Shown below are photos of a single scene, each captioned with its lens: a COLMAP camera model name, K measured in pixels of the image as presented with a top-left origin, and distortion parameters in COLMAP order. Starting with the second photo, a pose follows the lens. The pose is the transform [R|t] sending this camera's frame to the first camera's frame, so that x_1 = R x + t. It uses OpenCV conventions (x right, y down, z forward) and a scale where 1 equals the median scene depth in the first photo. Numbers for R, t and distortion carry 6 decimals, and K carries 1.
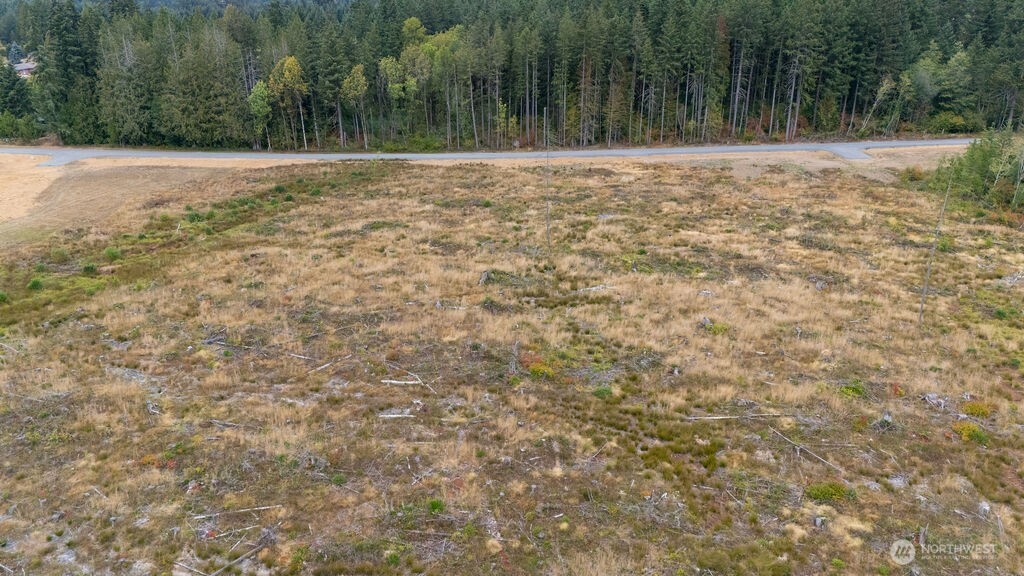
lens RADIAL K [[751.3, 0, 512.0], [0, 751.3, 288.0], [0, 0, 1]] dist [0.092010, -0.102044]
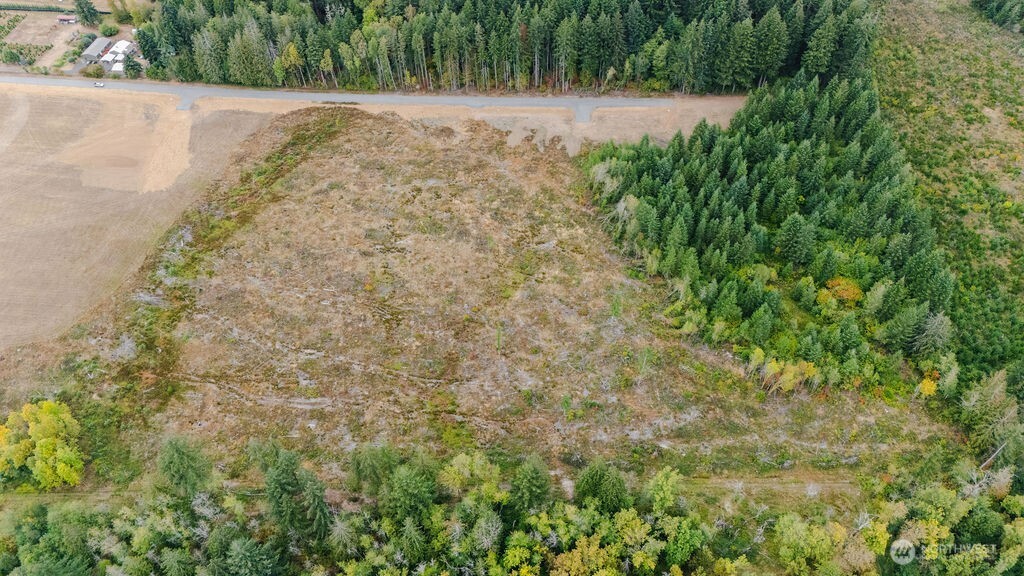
lens RADIAL K [[751.3, 0, 512.0], [0, 751.3, 288.0], [0, 0, 1]] dist [0.092010, -0.102044]
pose [[0.996281, 0.056346, -0.065184, 0.729155], [-0.018667, 0.879716, 0.475133, -1.225103], [0.084115, -0.472149, 0.877496, -1.583818]]
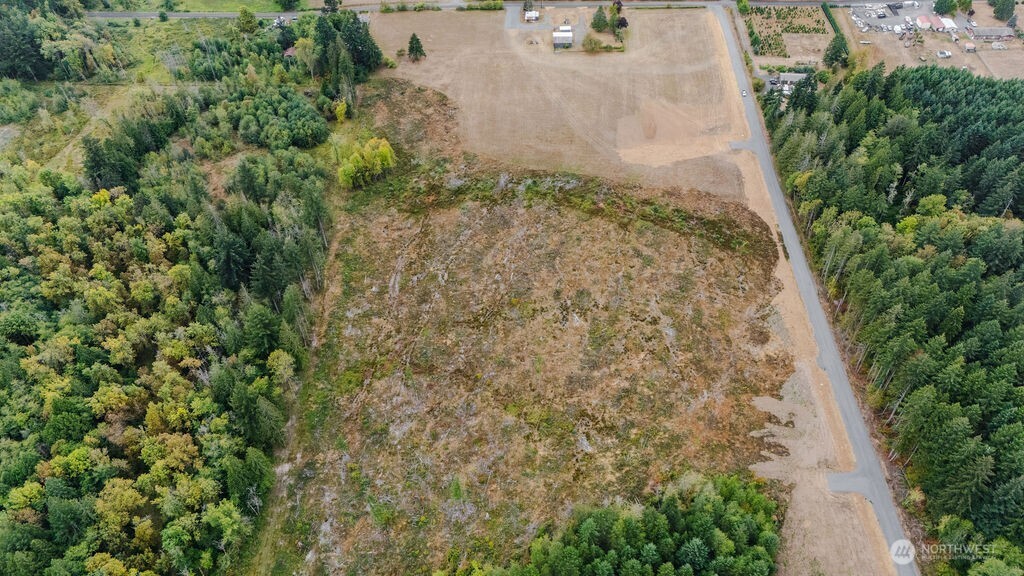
lens RADIAL K [[753.1, 0, 517.0], [0, 753.1, 287.7], [0, 0, 1]] dist [0.183958, -0.469275]
pose [[-0.045862, 0.713184, -0.699475, 2.056409], [-0.346892, 0.645268, 0.680658, -1.959739], [0.936783, 0.273859, 0.217804, 0.128067]]
